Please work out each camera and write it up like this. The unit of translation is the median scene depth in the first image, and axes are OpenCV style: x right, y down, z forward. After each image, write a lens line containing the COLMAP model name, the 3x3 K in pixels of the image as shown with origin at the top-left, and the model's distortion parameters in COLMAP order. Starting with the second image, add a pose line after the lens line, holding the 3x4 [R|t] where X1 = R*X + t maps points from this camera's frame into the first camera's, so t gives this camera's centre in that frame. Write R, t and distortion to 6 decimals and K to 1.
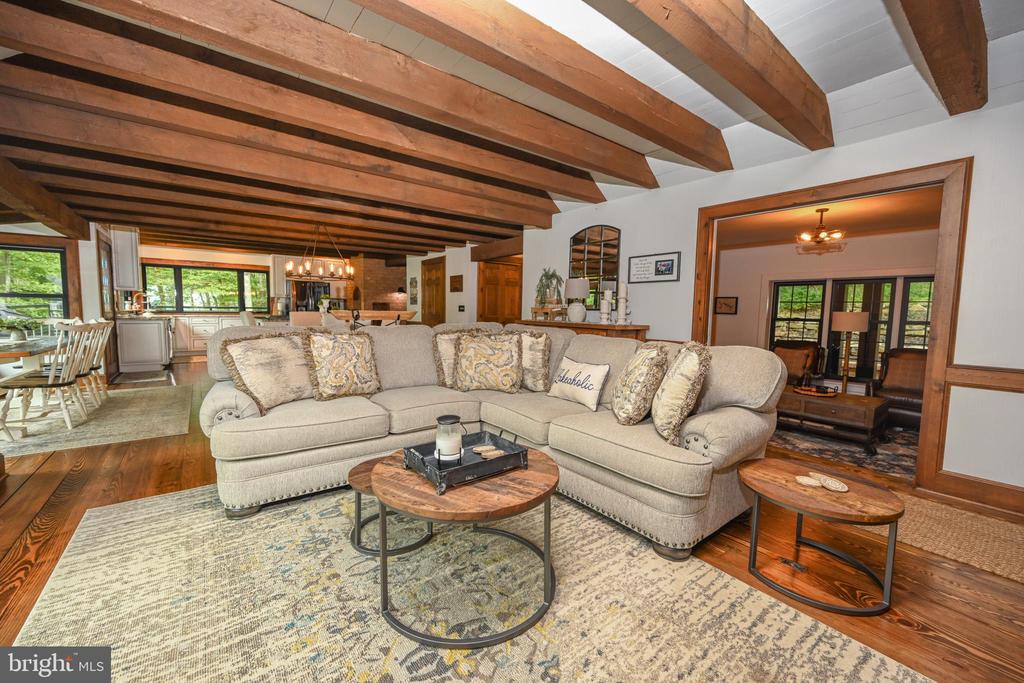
lens RADIAL K [[408.4, 0, 512.0], [0, 408.4, 341.5], [0, 0, 1]] dist [-0.001042, -0.000133]
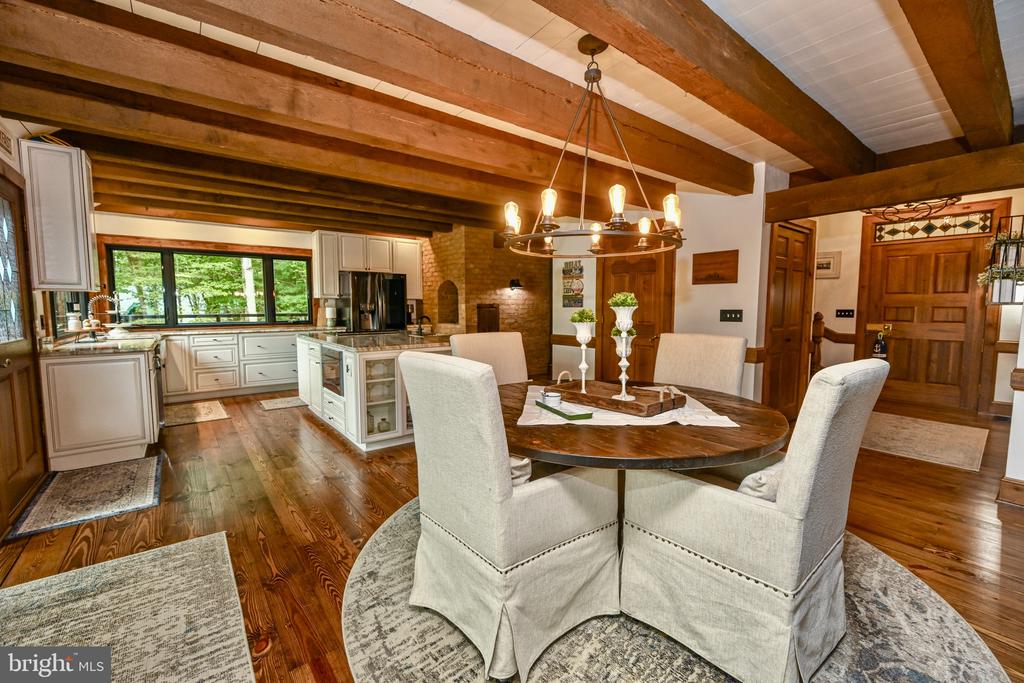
lens RADIAL K [[420.7, 0, 512.0], [0, 420.7, 341.5], [0, 0, 1]] dist [0.000509, 0.000292]
pose [[0.999760, -0.019372, 0.010251, -0.323941], [0.019282, 0.999775, 0.008860, -0.046275], [-0.010420, -0.008660, 0.999908, 0.378968]]
